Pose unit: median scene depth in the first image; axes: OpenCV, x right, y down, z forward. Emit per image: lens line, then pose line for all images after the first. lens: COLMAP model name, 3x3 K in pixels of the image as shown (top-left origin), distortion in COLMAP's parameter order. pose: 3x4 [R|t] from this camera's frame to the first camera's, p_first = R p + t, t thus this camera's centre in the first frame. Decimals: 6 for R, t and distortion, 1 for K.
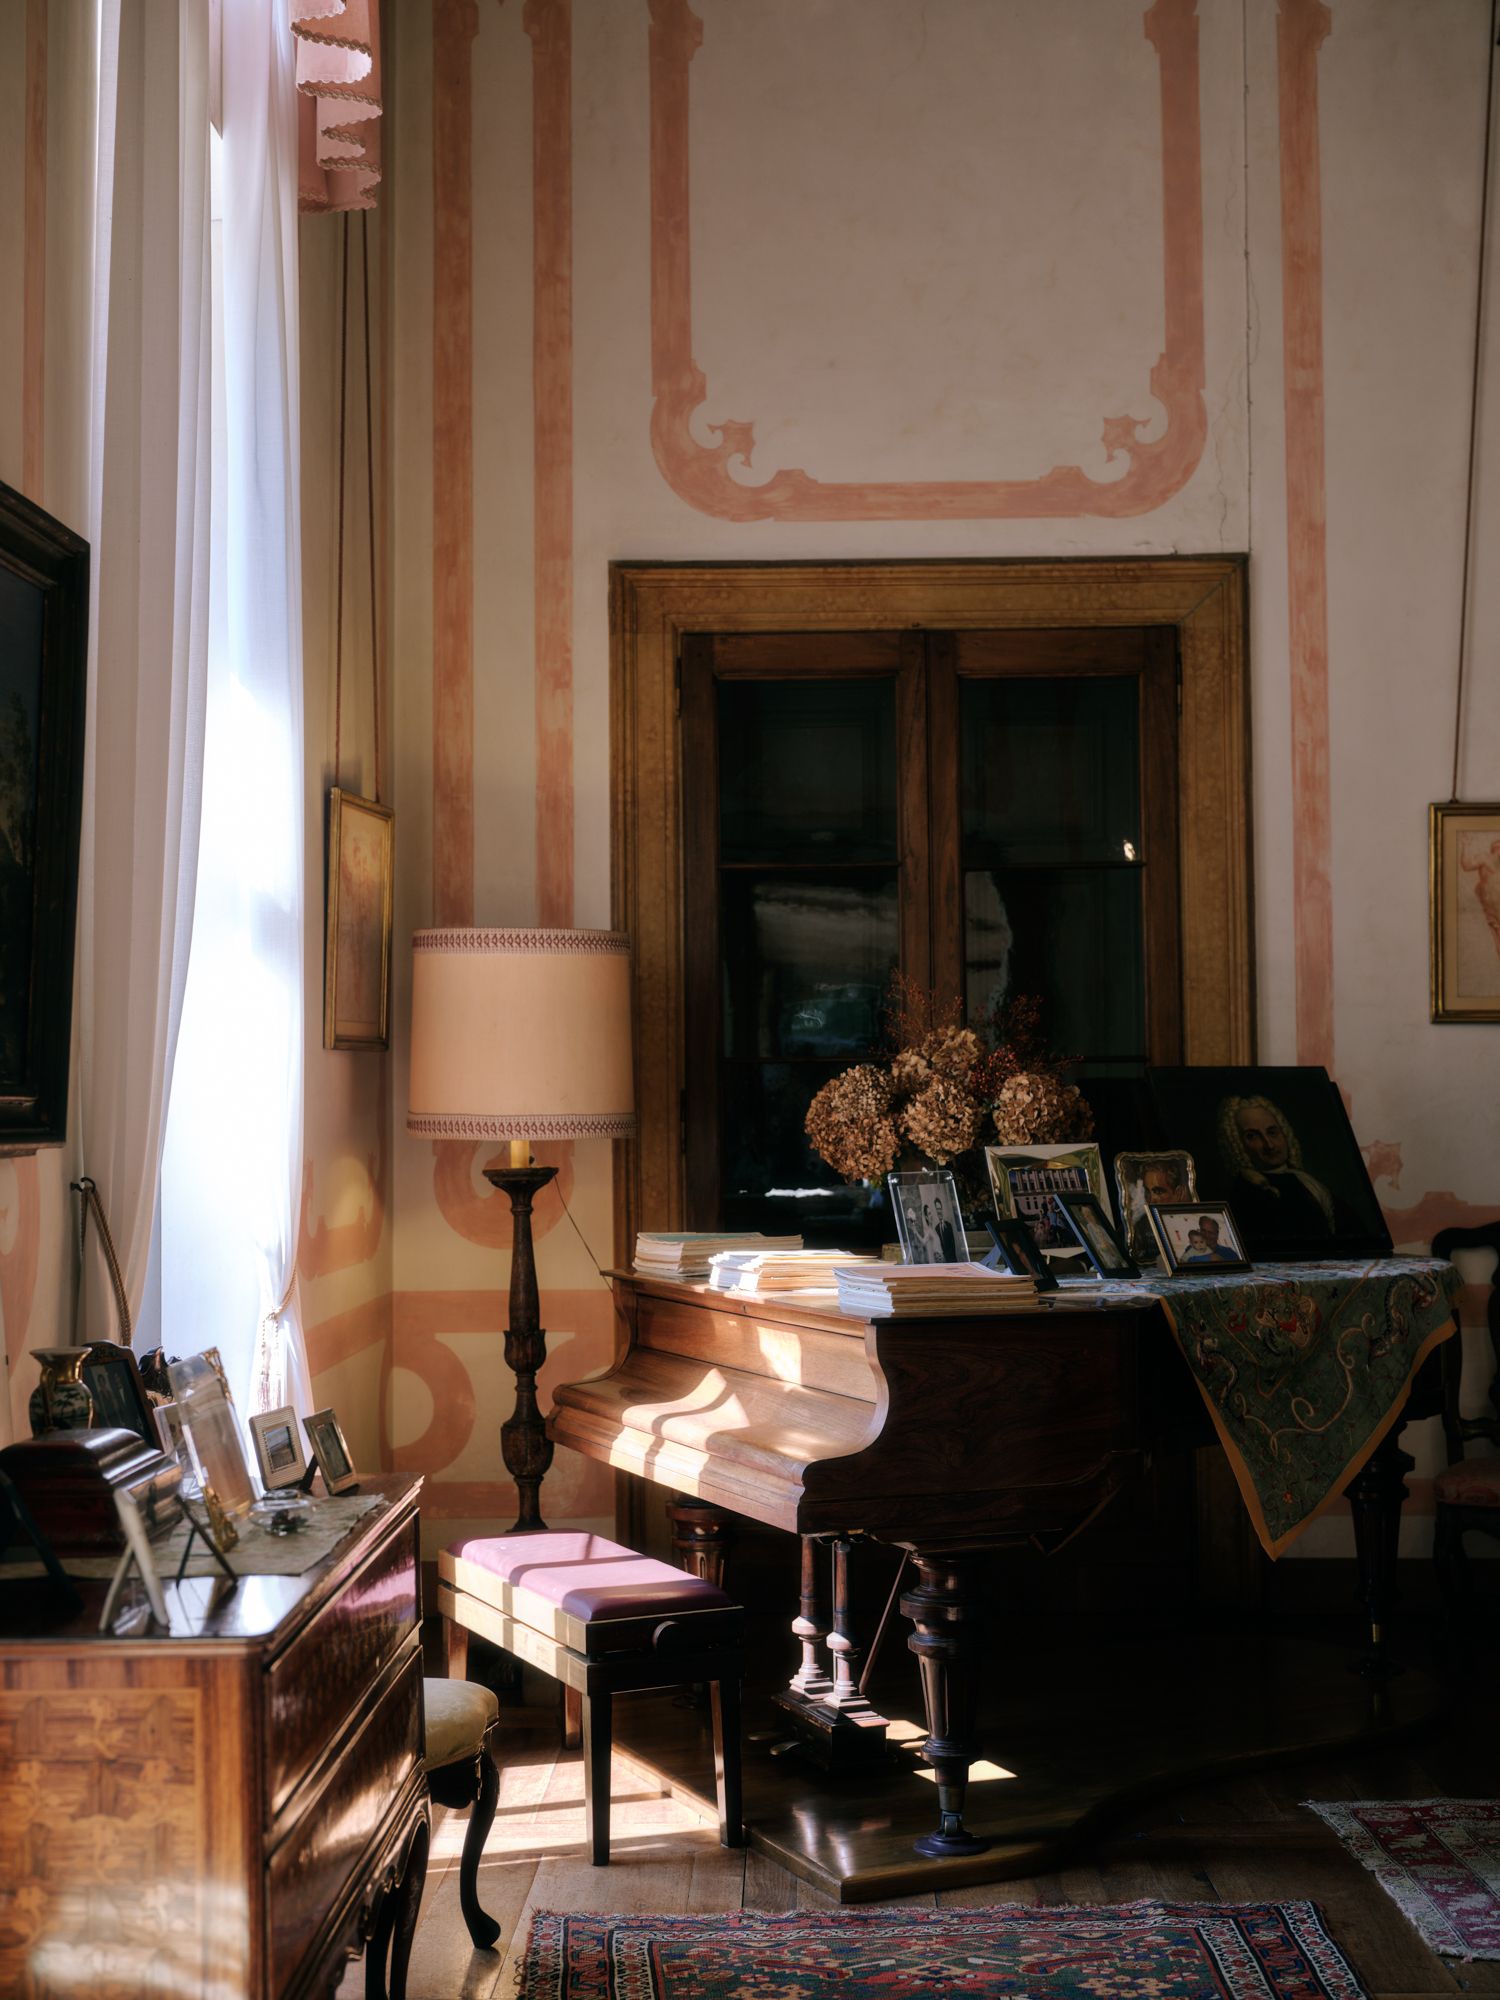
lens RADIAL K [[2647.0, 0, 750.0], [0, 2647.0, 1000.0], [0, 0, 1]] dist [0.017049, -0.049336]
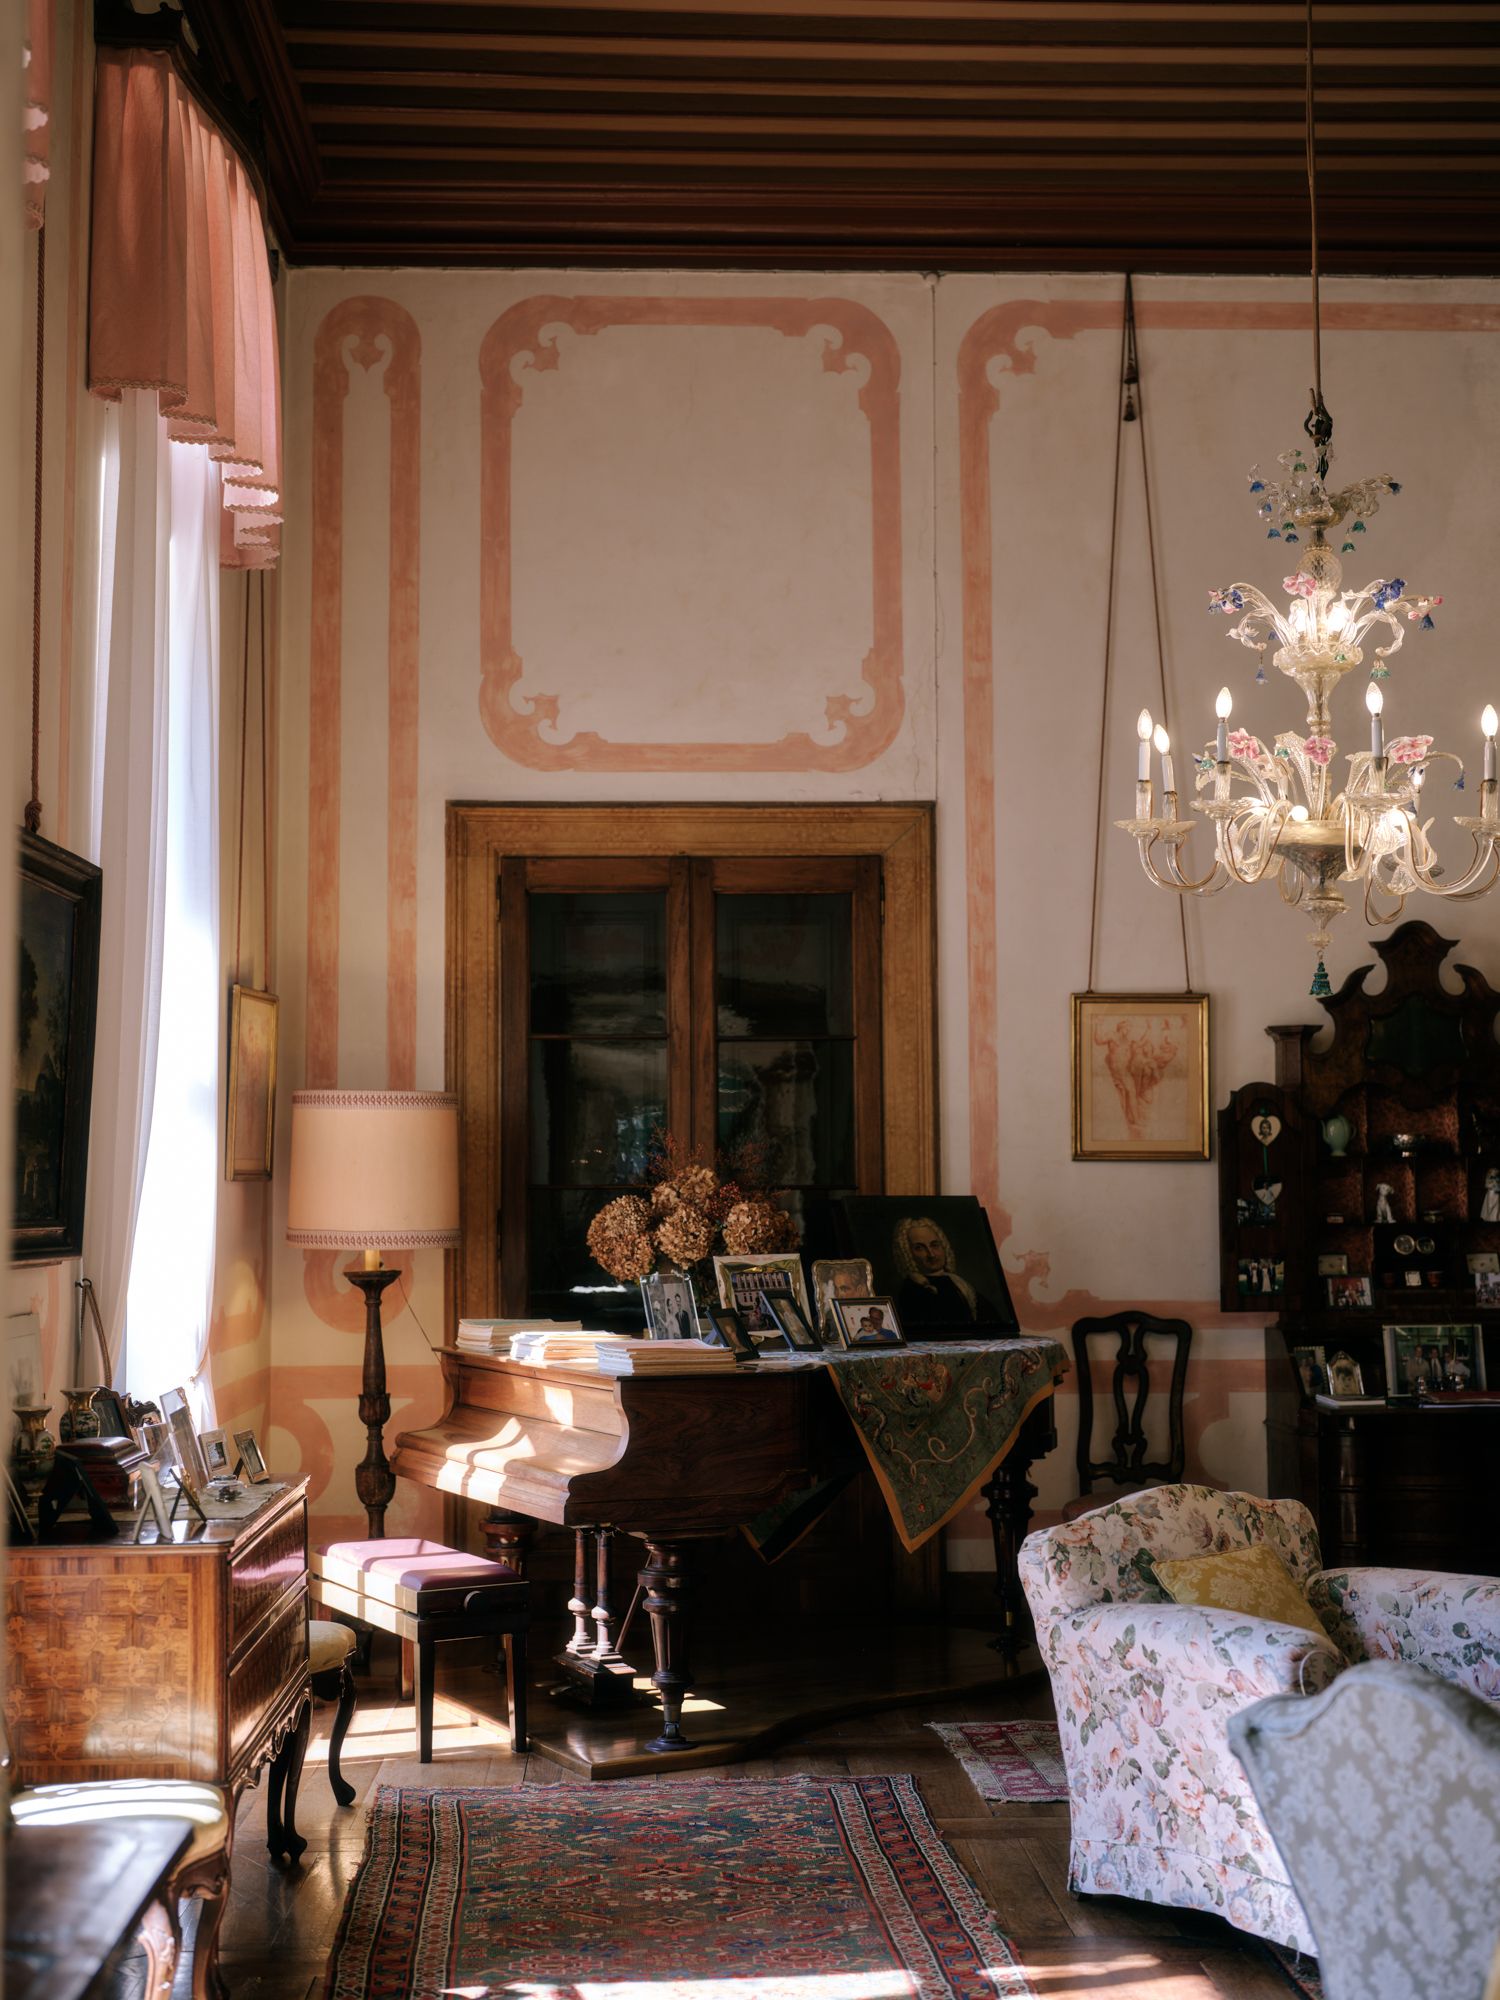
lens RADIAL K [[2647.0, 0, 750.0], [0, 2647.0, 1000.0], [0, 0, 1]] dist [0.017049, -0.049336]
pose [[0.998327, 0.007892, 0.057272, 0.025488], [-0.005792, 0.999308, -0.036744, -0.024875], [-0.057522, 0.036351, 0.997682, -0.346228]]
